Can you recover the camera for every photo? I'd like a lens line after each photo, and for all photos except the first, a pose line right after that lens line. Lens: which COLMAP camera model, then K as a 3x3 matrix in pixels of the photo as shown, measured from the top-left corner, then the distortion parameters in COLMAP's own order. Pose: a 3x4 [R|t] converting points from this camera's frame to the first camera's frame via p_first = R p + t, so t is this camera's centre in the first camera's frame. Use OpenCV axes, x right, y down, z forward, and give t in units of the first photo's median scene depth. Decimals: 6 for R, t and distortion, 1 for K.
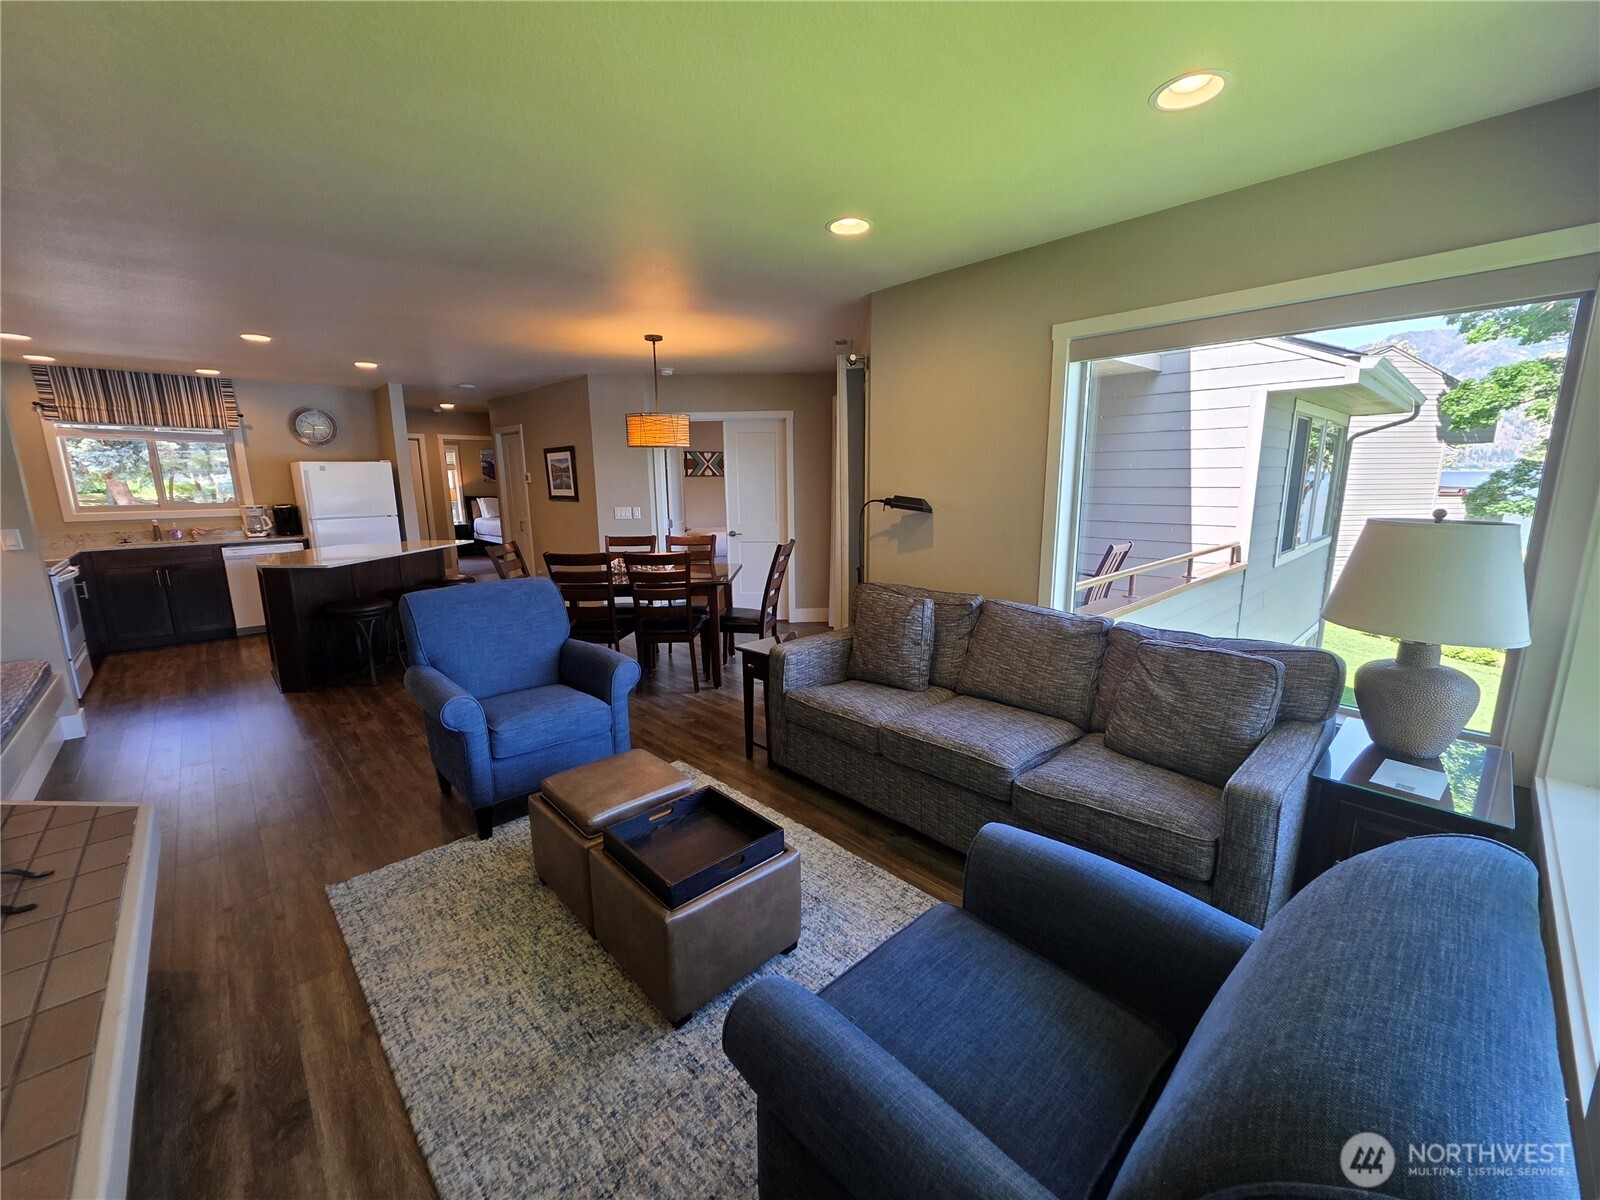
lens RADIAL K [[633.1, 0, 800.0], [0, 633.1, 600.0], [0, 0, 1]] dist [-0.000958, 0.000274]
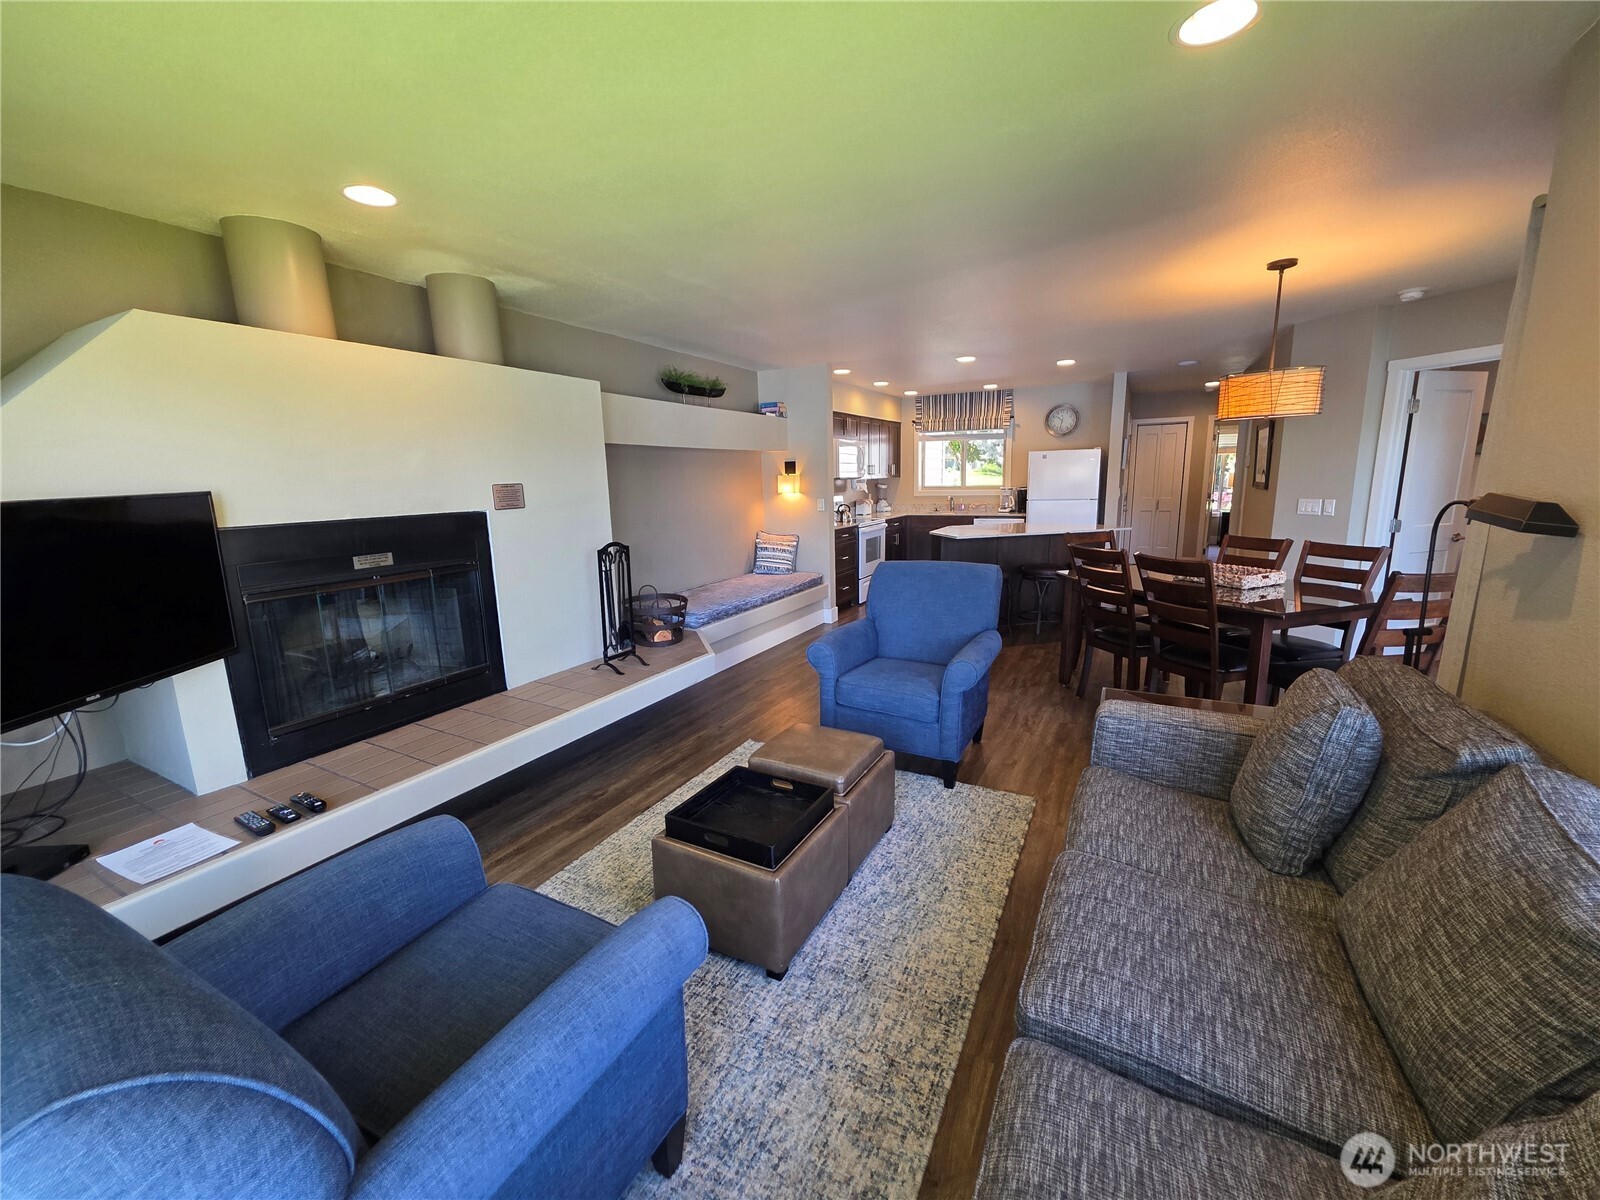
lens RADIAL K [[628.8, 0, 800.0], [0, 628.8, 600.0], [0, 0, 1]] dist [0.001068, 0.000122]
pose [[0.324954, 0.183522, -0.927752, 0.239338], [-0.157733, 0.977768, 0.138168, -0.039765], [0.932483, 0.101439, 0.346677, 0.207750]]
